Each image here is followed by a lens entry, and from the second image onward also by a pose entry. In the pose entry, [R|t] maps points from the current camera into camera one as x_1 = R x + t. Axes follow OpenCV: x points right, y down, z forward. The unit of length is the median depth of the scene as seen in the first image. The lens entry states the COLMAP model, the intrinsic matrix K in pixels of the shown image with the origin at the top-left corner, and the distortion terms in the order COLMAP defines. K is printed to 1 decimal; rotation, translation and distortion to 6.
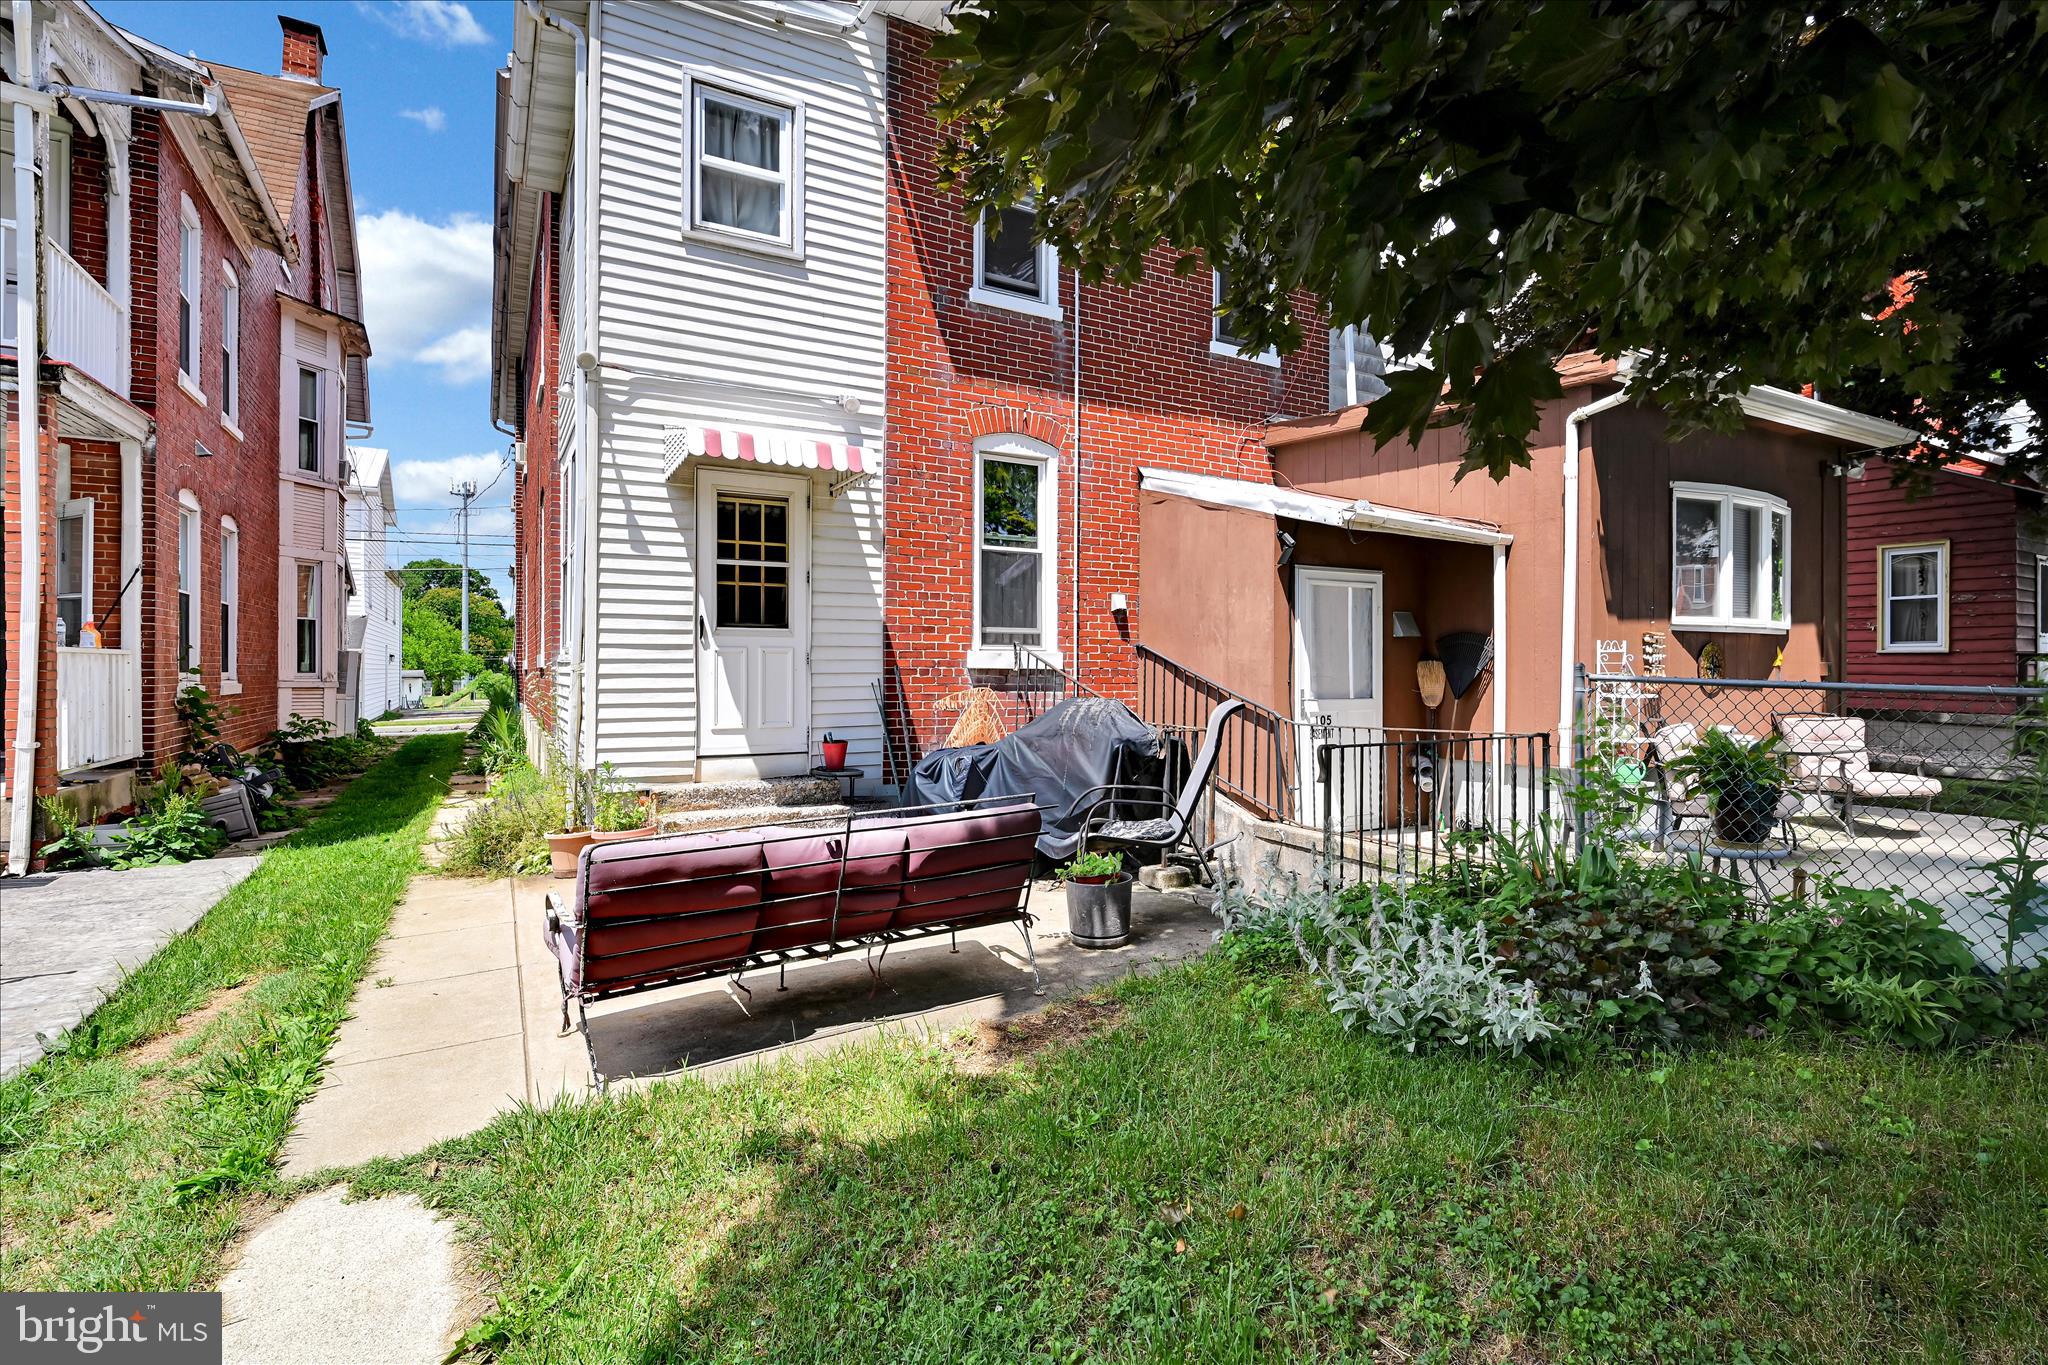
lens RADIAL K [[941.0, 0, 1022.7], [0, 941.0, 666.5], [0, 0, 1]] dist [0.000816, 0.000372]
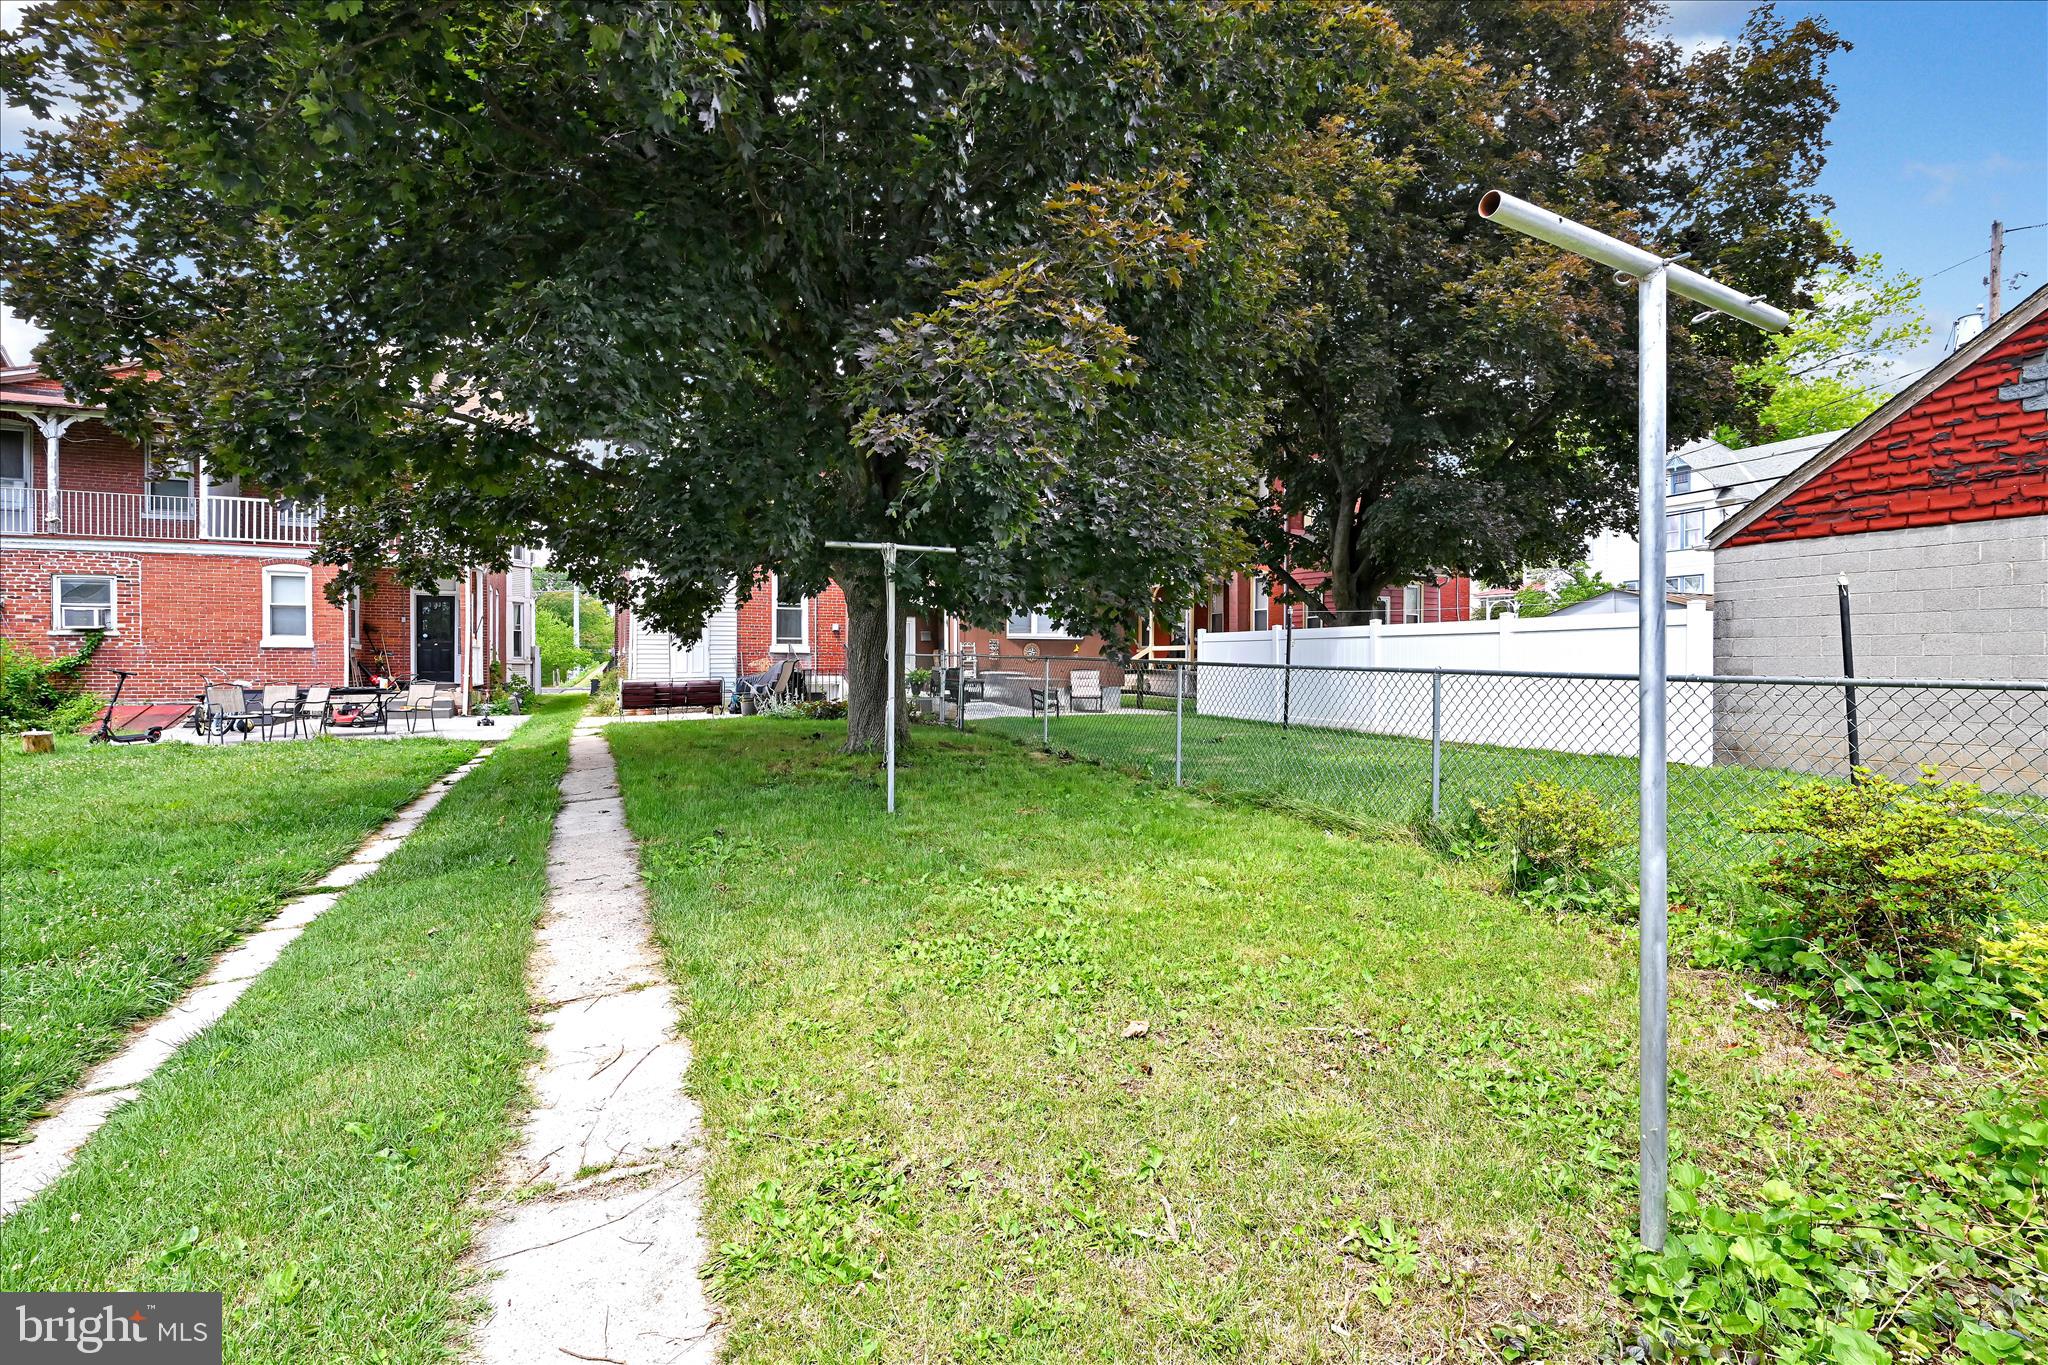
lens RADIAL K [[941.0, 0, 1022.7], [0, 941.0, 666.5], [0, 0, 1]] dist [0.000816, 0.000372]
pose [[0.995997, 0.000565, -0.089390, 0.870853], [0.000047, 0.999977, 0.006840, 0.022584], [0.089392, -0.006817, 0.995973, -1.572851]]
